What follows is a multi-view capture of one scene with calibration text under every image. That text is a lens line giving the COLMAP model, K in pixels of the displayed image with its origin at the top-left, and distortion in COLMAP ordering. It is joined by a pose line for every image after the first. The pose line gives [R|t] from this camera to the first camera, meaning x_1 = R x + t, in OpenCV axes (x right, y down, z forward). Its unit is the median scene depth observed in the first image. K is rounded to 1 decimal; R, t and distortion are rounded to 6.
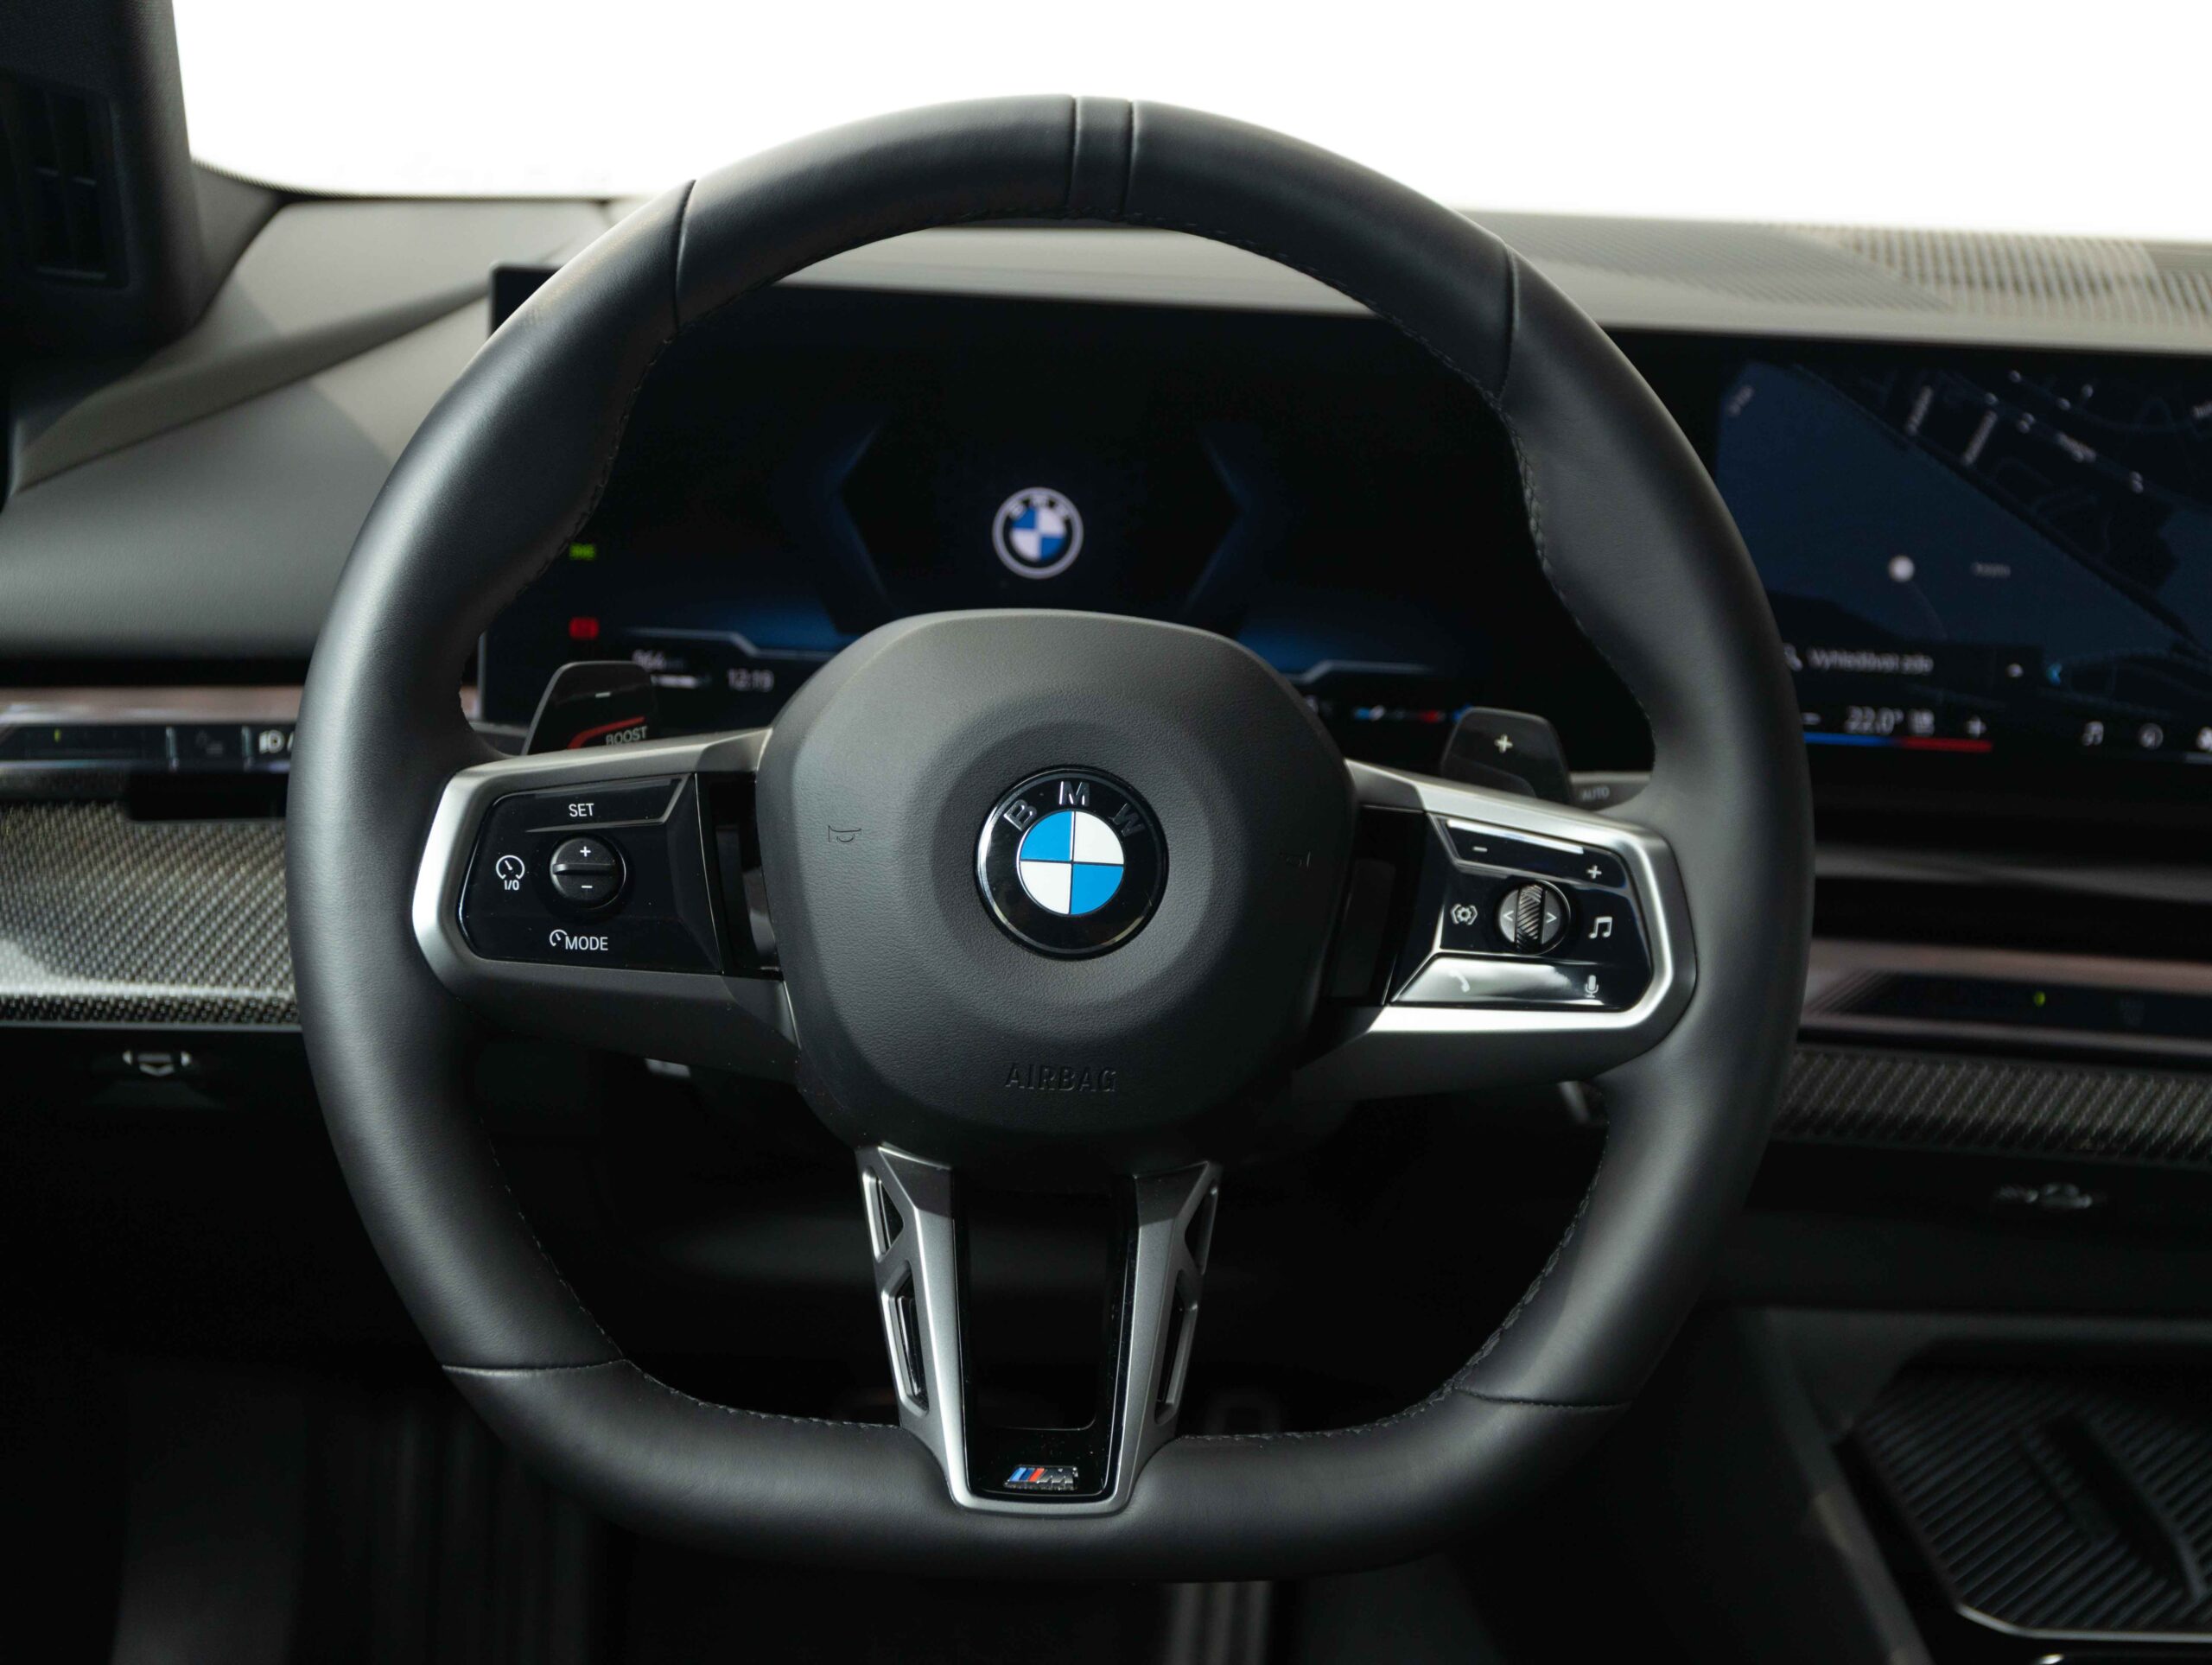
lens RADIAL K [[2813.9, 0, 1108.9], [0, 2813.9, 828.6], [0, 0, 1]] dist [0.025450, 0.000000]
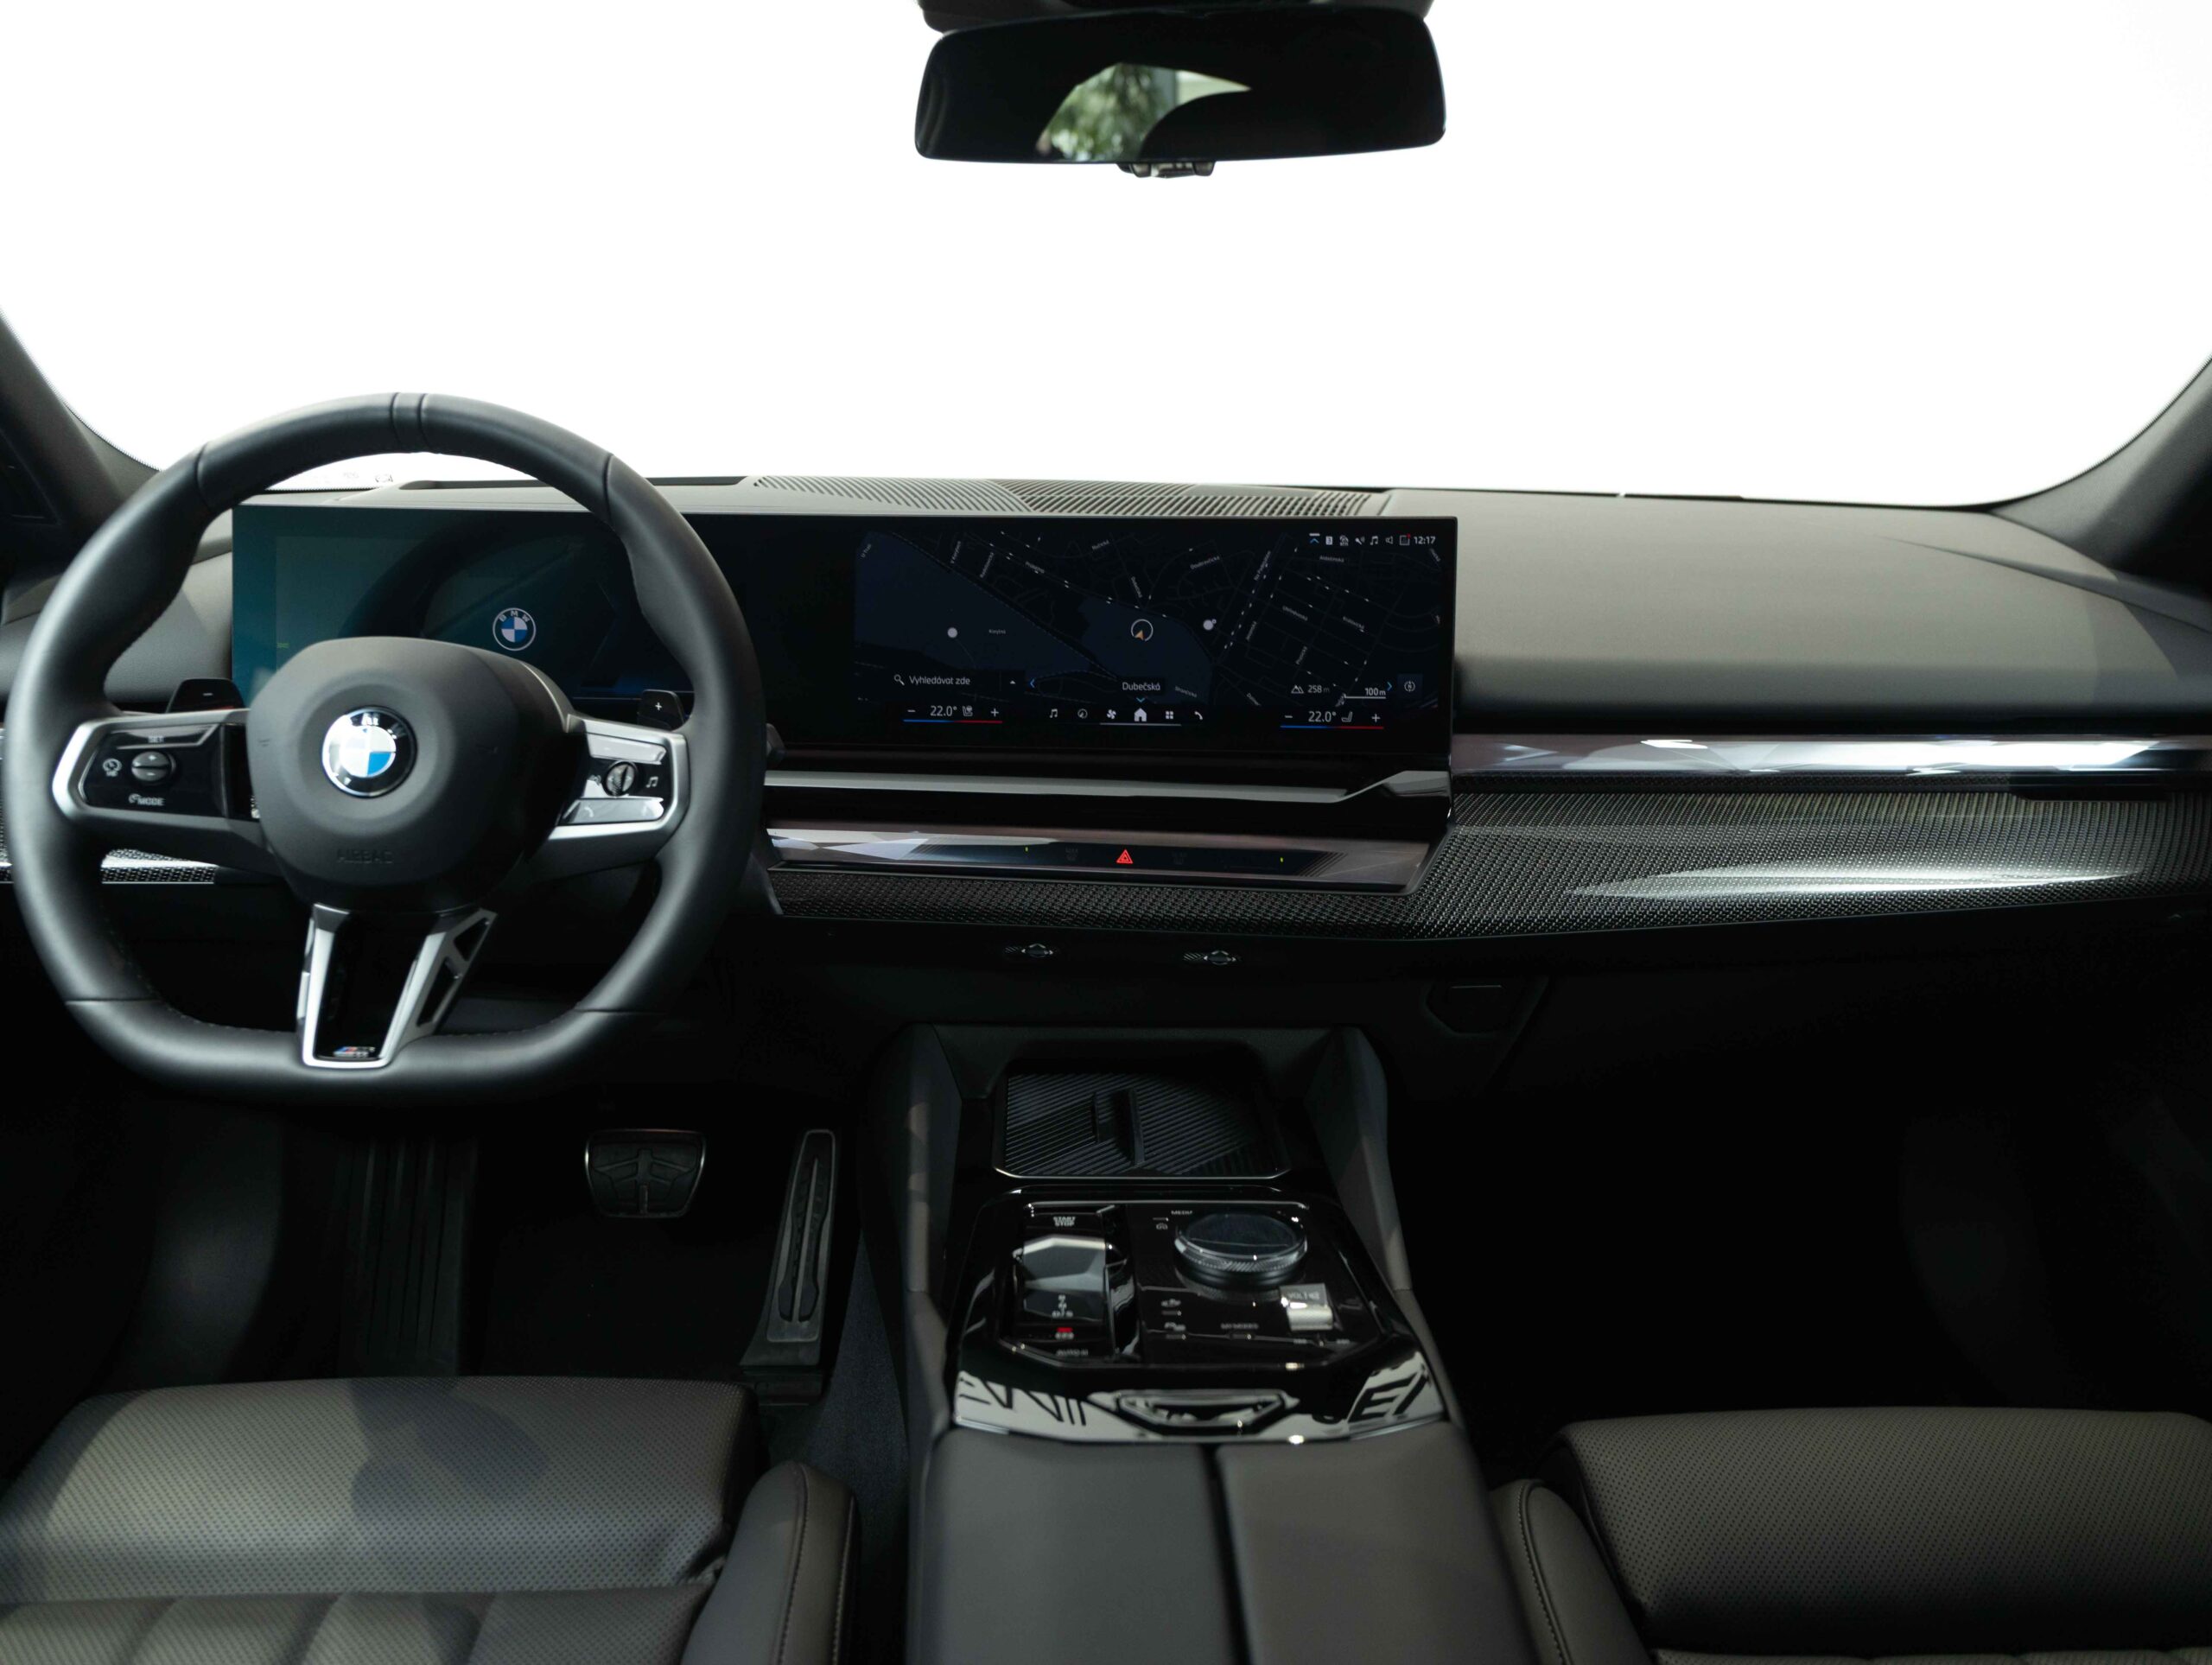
lens RADIAL K [[1669.5, 0, 1101.2], [0, 1669.5, 839.7], [0, 0, 1]] dist [0.021028, -0.001784]
pose [[0.998168, -0.031107, -0.051902, 0.545217], [0.027954, 0.997783, -0.060403, 0.154537], [0.053666, 0.058841, 0.996824, -0.180878]]
